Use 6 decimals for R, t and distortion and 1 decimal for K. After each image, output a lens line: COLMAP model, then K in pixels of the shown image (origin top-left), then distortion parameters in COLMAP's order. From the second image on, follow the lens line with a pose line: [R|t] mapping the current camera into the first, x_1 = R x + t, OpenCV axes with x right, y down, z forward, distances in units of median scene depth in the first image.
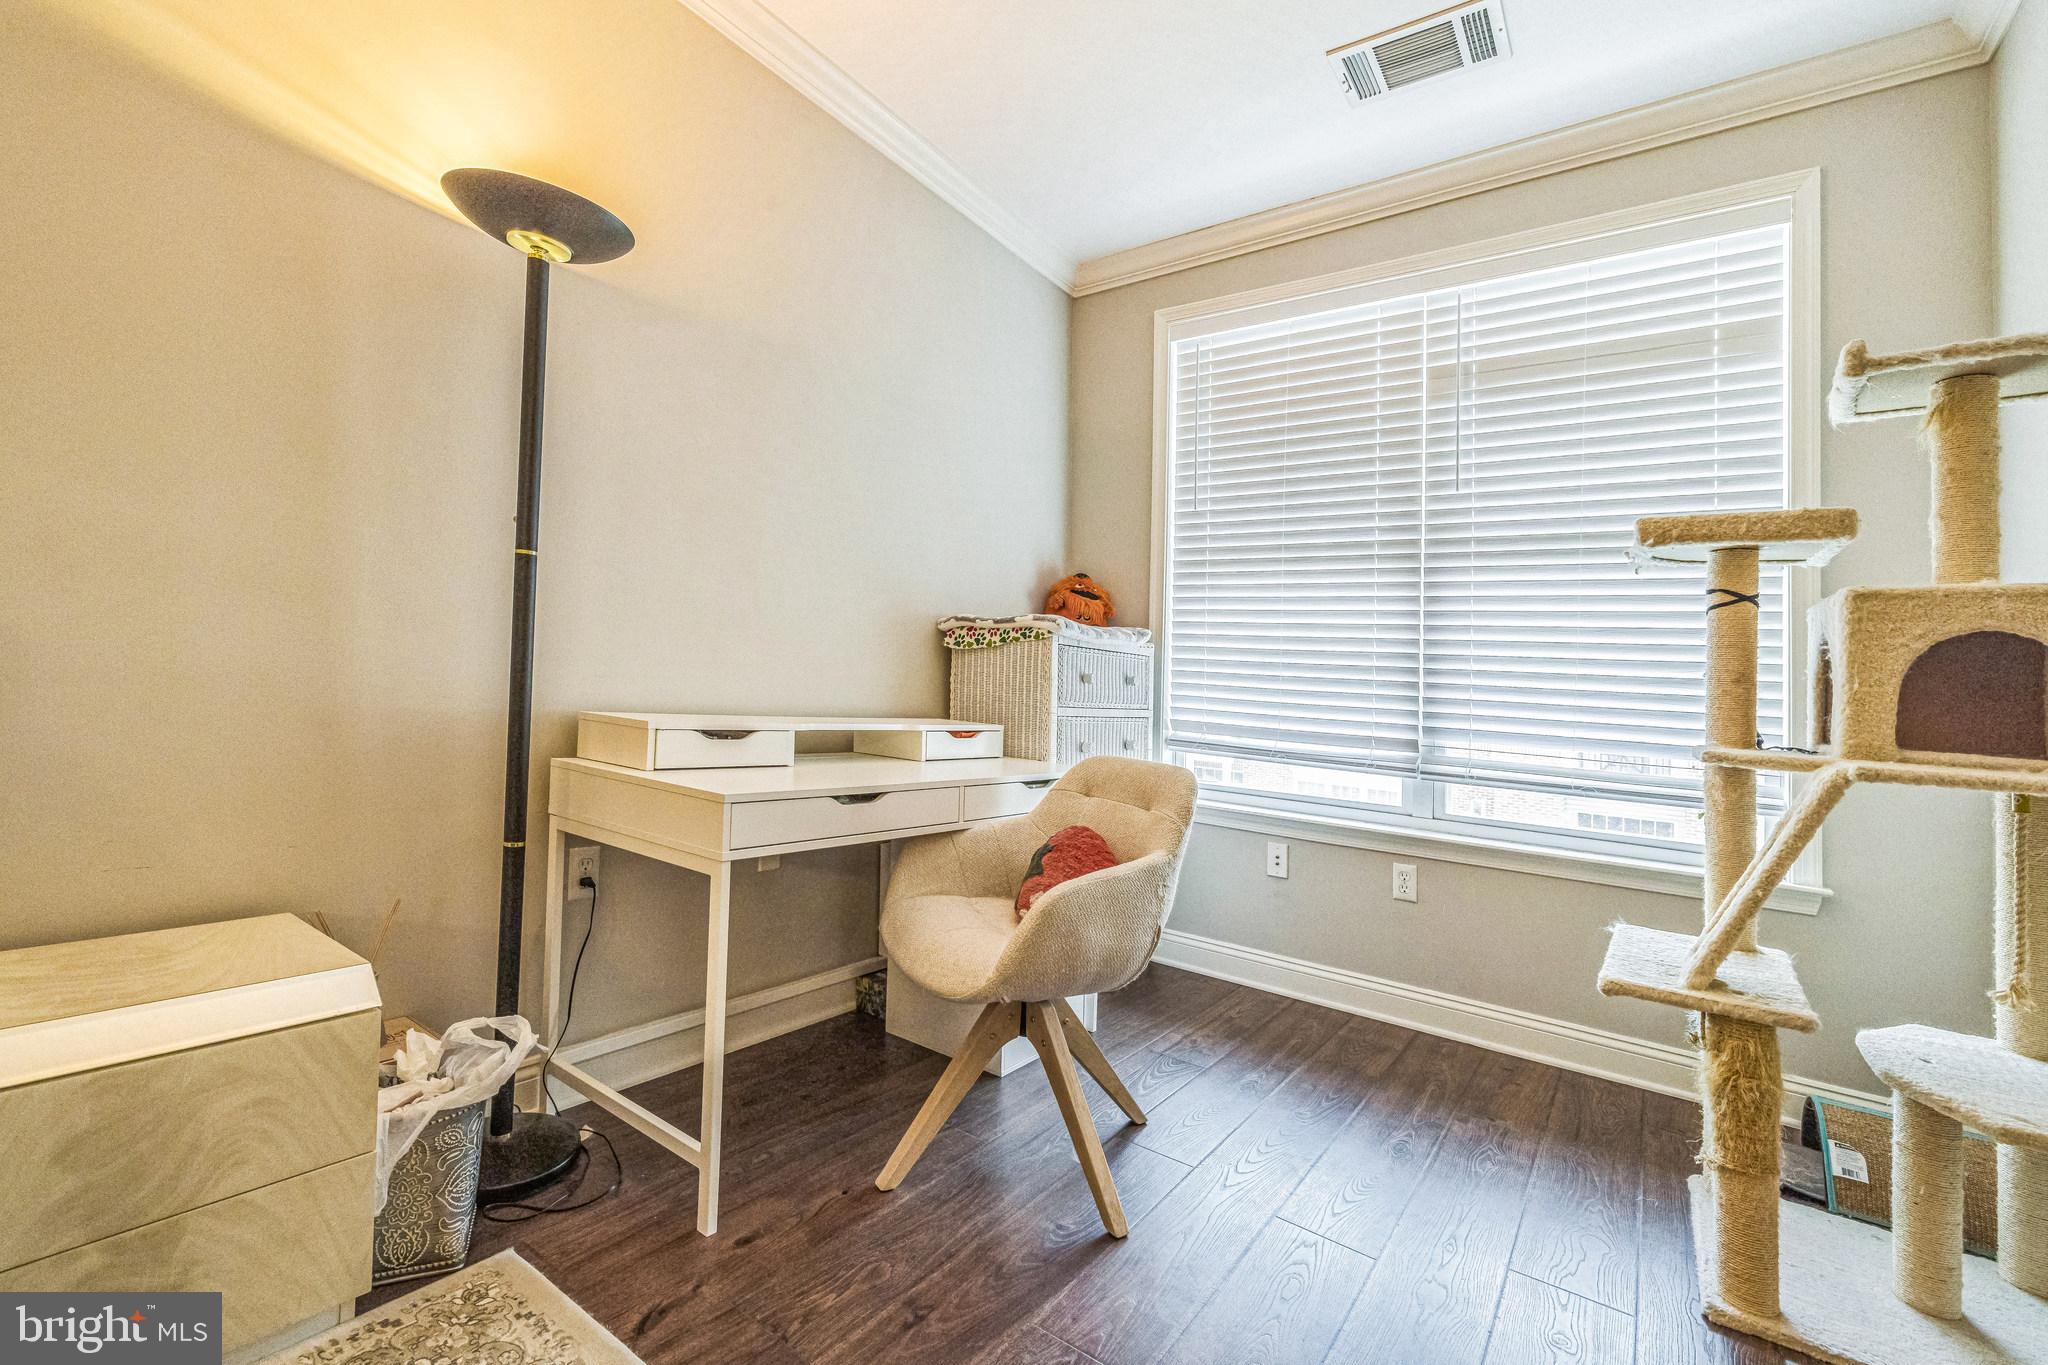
lens RADIAL K [[890.1, 0, 1024.8], [0, 890.1, 647.3], [0, 0, 1]] dist [-0.000267, 0.000219]
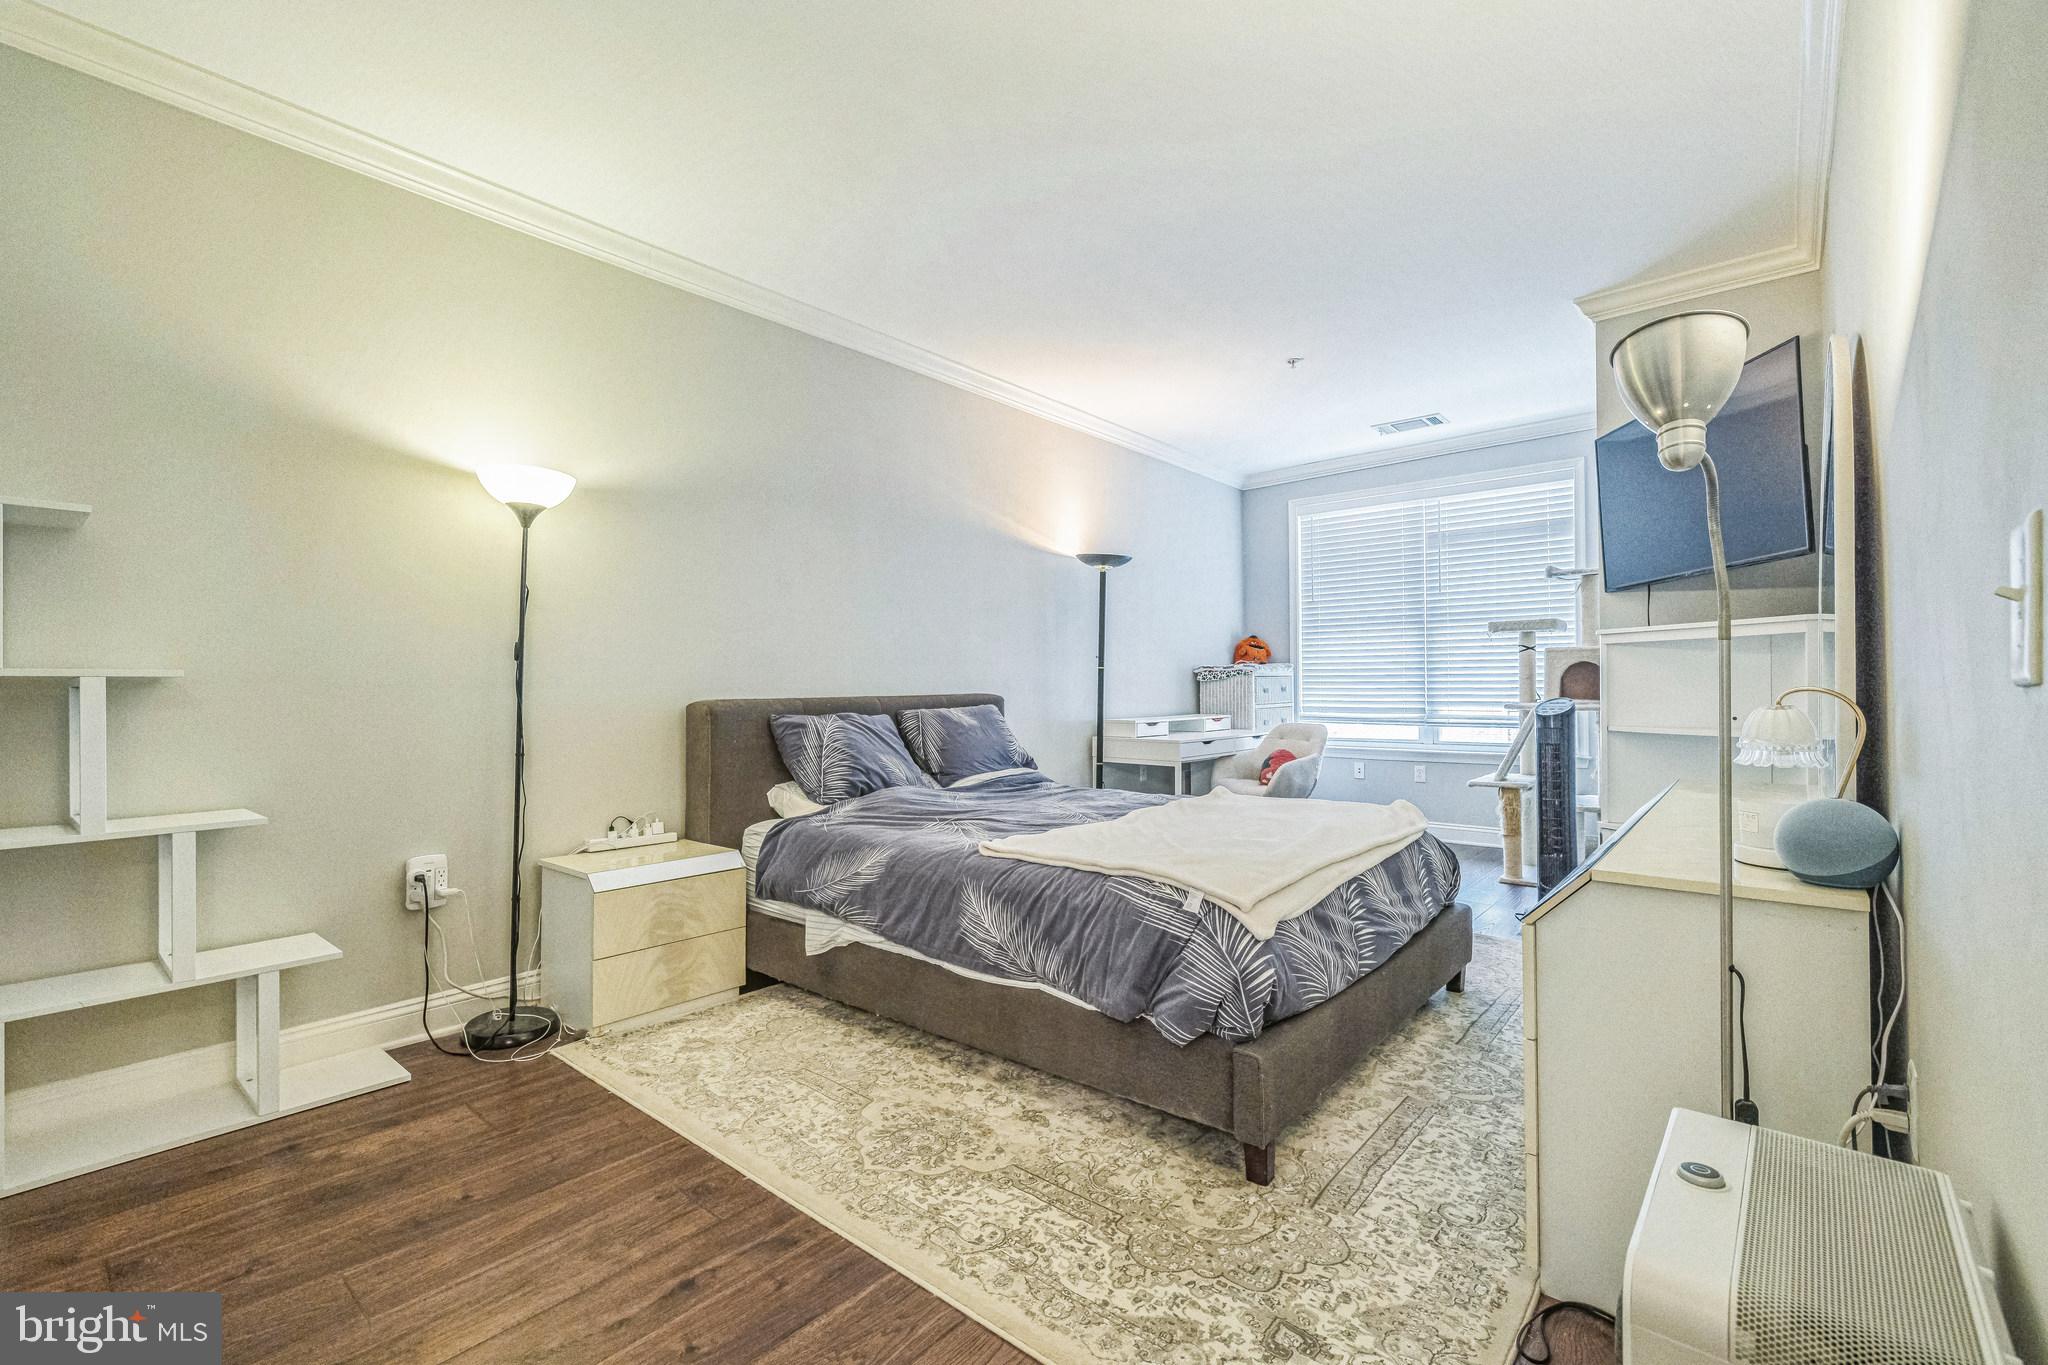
lens RADIAL K [[900.3, 0, 1021.3], [0, 900.3, 765.0], [0, 0, 1]] dist [0.001288, 0.000059]
pose [[0.993752, -0.066074, -0.089951, -0.387094], [0.077443, 0.988562, 0.129413, -0.132572], [0.080371, -0.135570, 0.987502, -1.415730]]
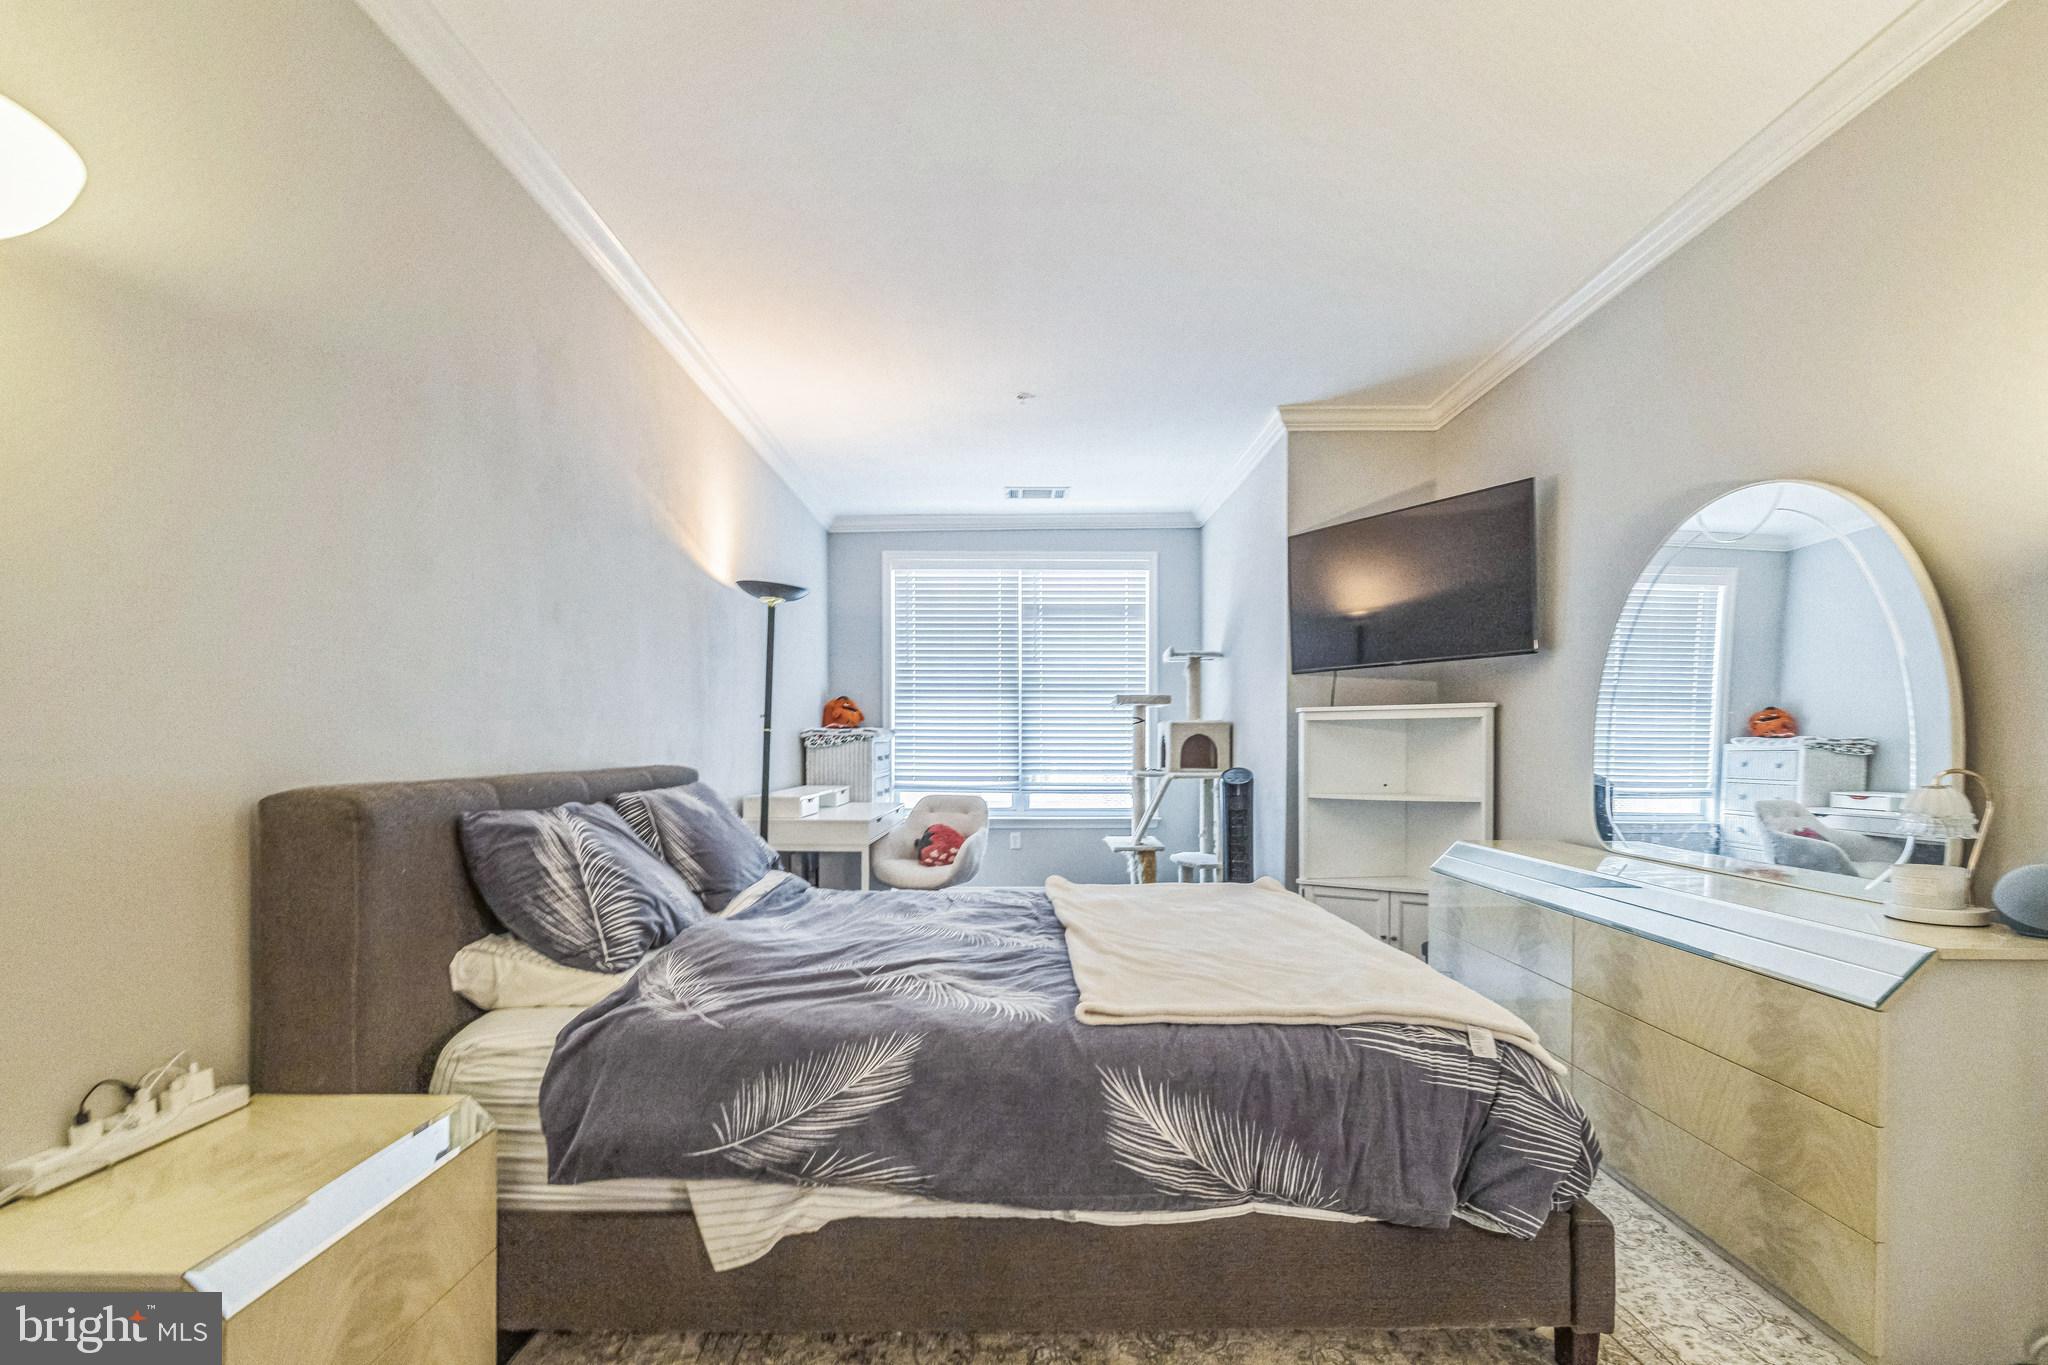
lens RADIAL K [[899.3, 0, 1022.5], [0, 899.3, 811.4], [0, 0, 1]] dist [0.000183, 0.000467]
pose [[0.810358, -0.105311, 0.576394, -0.945740], [0.022539, 0.988590, 0.148935, -0.156459], [-0.585502, -0.107700, 0.803485, -0.893769]]
